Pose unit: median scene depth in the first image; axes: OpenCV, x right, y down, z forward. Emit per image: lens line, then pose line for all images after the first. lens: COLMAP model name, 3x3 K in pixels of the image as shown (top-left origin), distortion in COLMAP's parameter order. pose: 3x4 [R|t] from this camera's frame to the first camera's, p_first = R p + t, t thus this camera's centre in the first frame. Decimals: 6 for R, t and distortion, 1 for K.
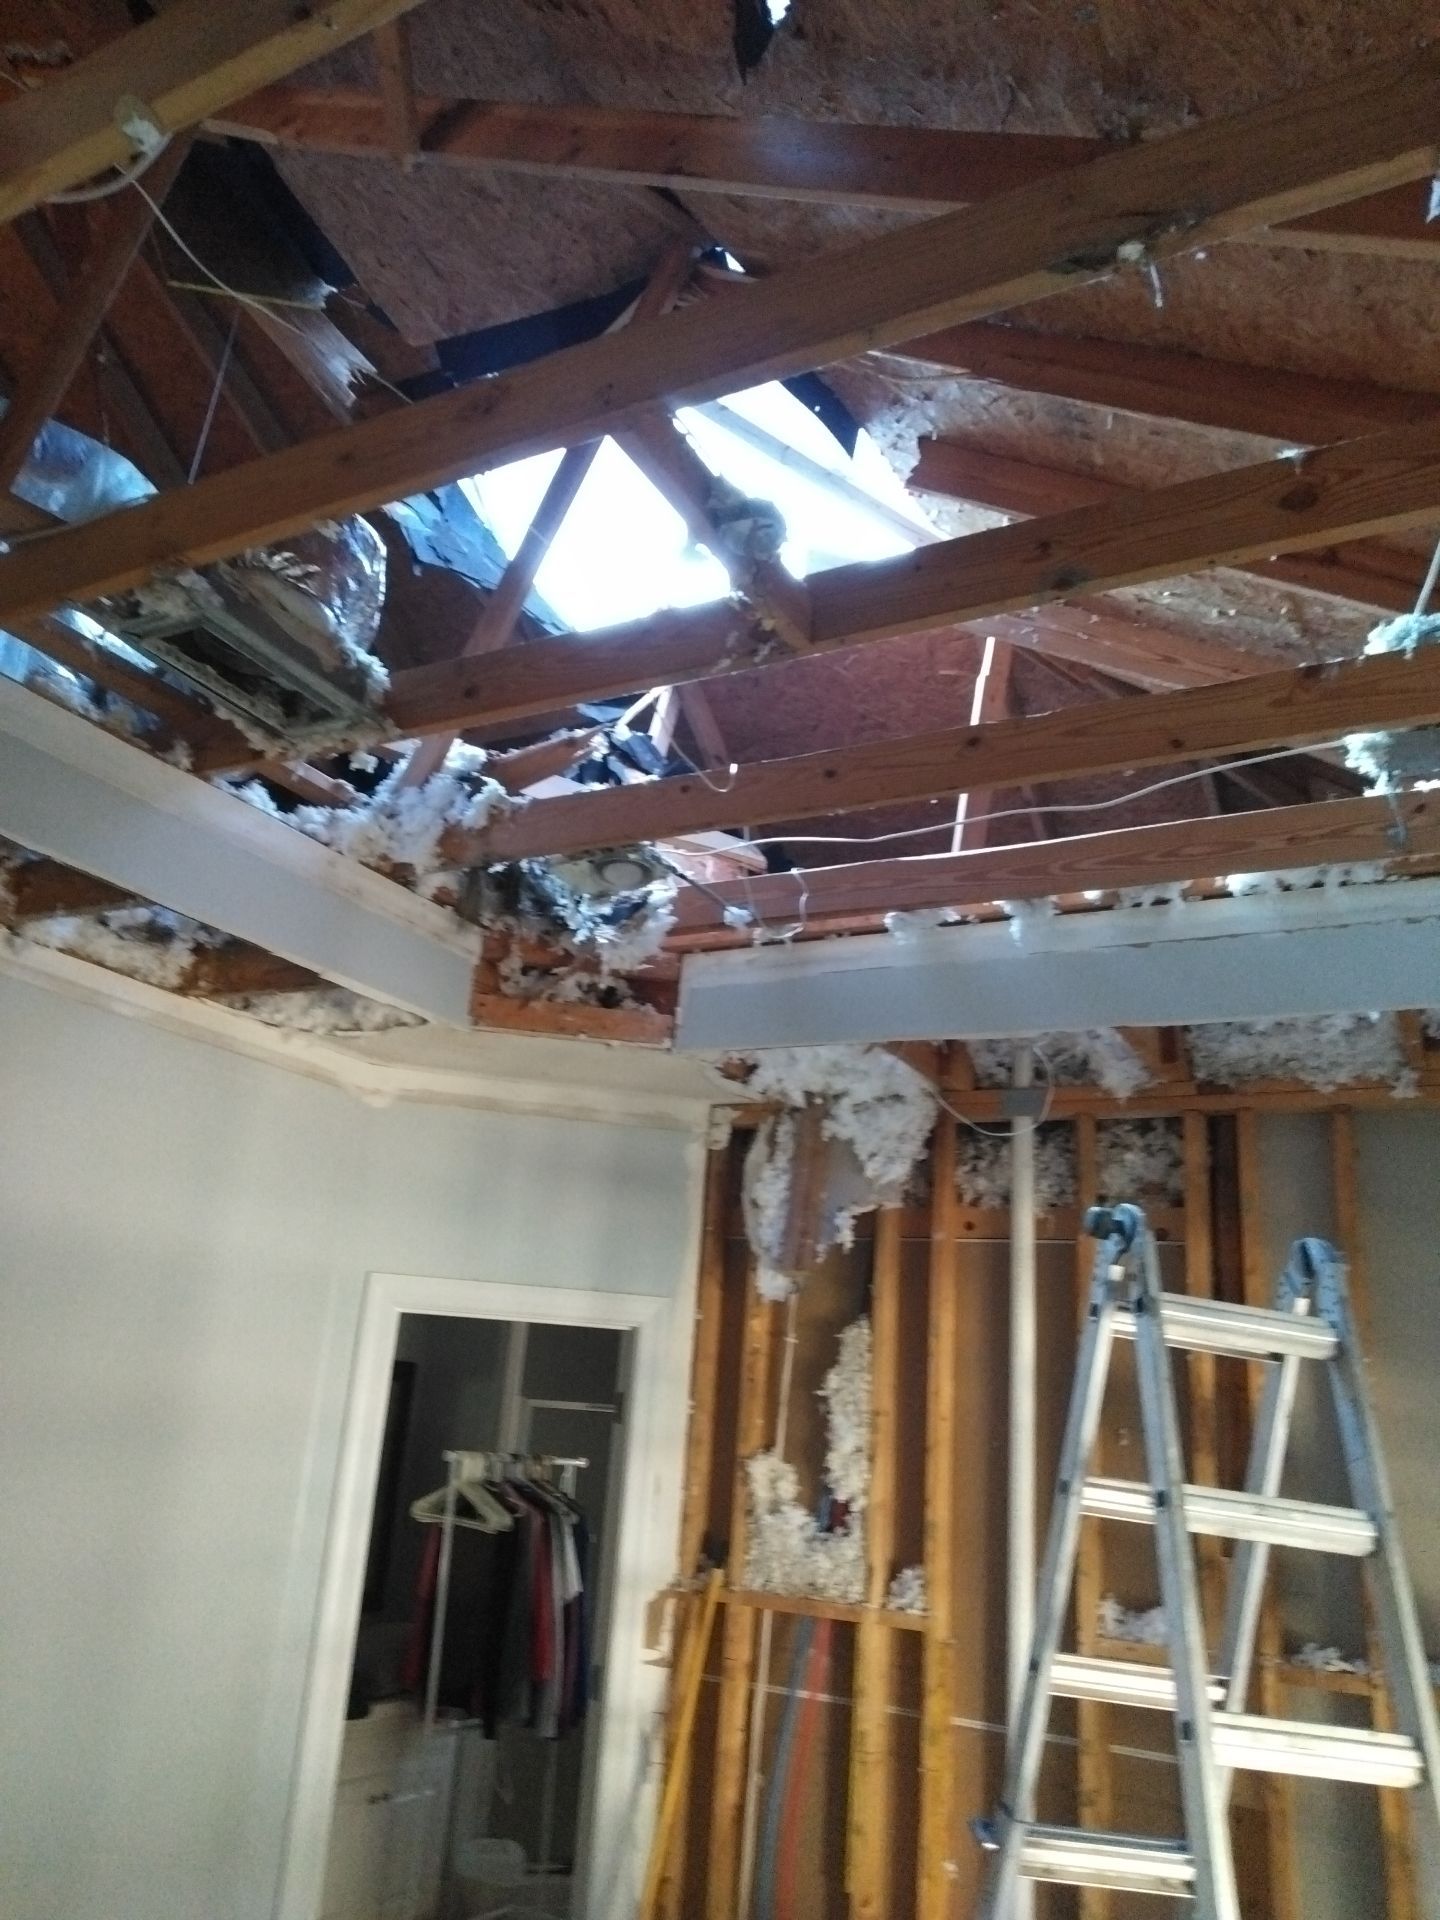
lens RADIAL K [[1325.9, 0, 722.9], [0, 1325.9, 870.1], [0, 0, 1]] dist [0.005621, -0.000128]
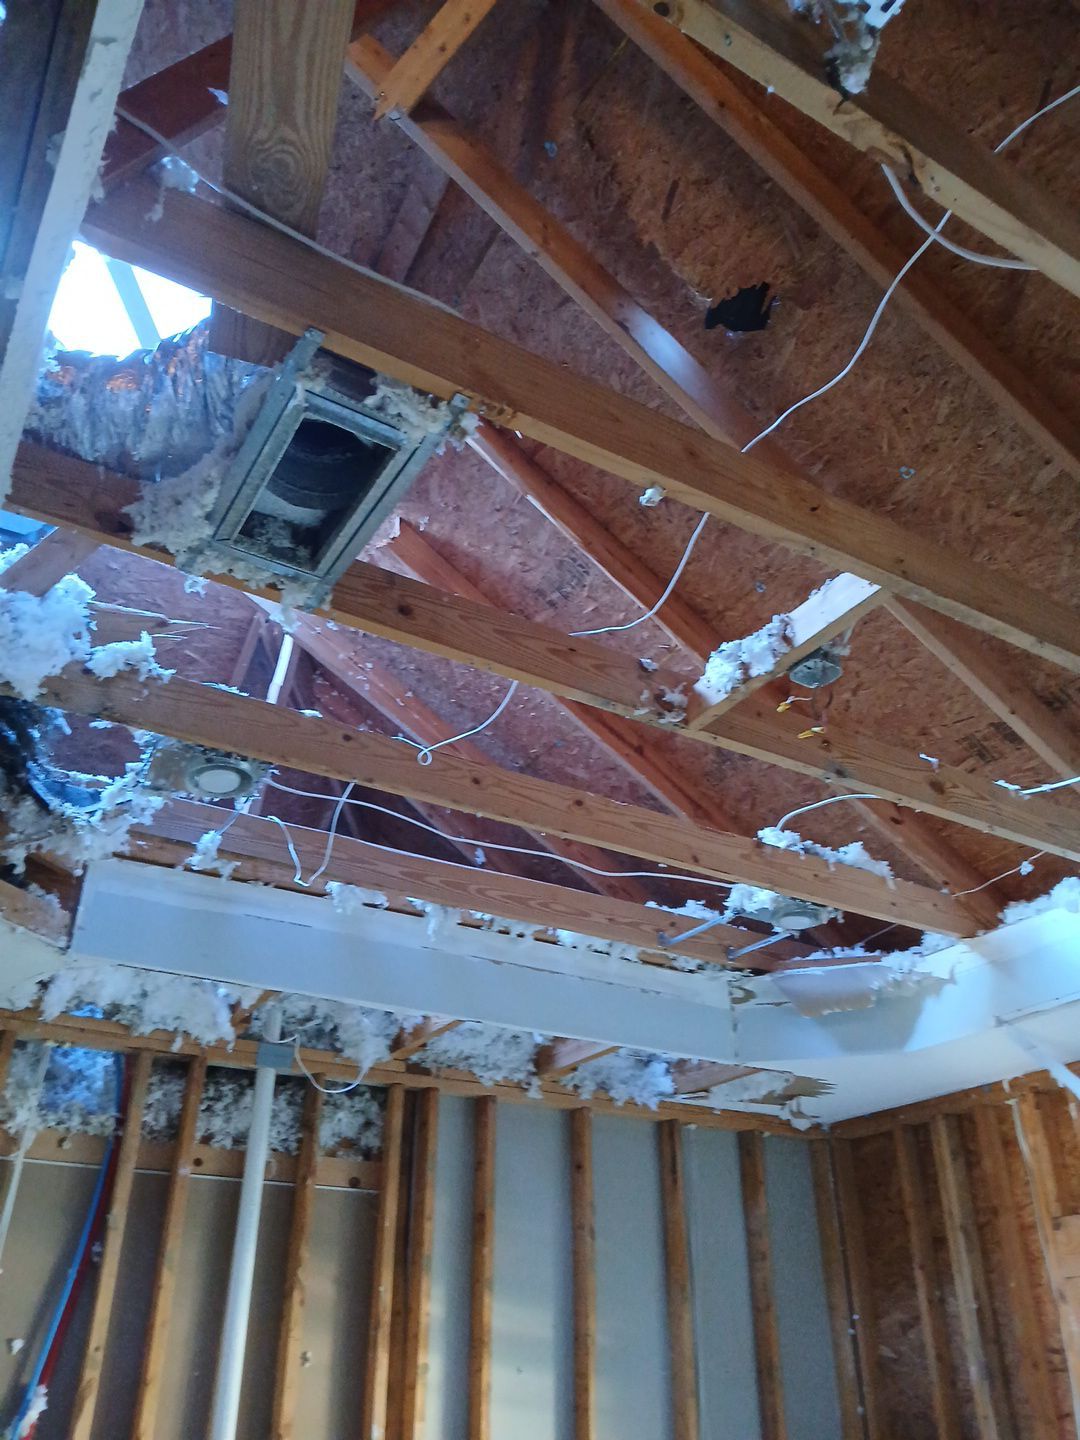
lens RADIAL K [[1154.9, 0, 540.0], [0, 1154.9, 720.0], [0, 0, 1]] dist [-0.009729, -0.005702]
pose [[0.517430, 0.363523, 0.774672, -0.557081], [-0.296706, 0.925337, -0.236044, 0.080603], [-0.802641, -0.107714, 0.586656, 0.289988]]
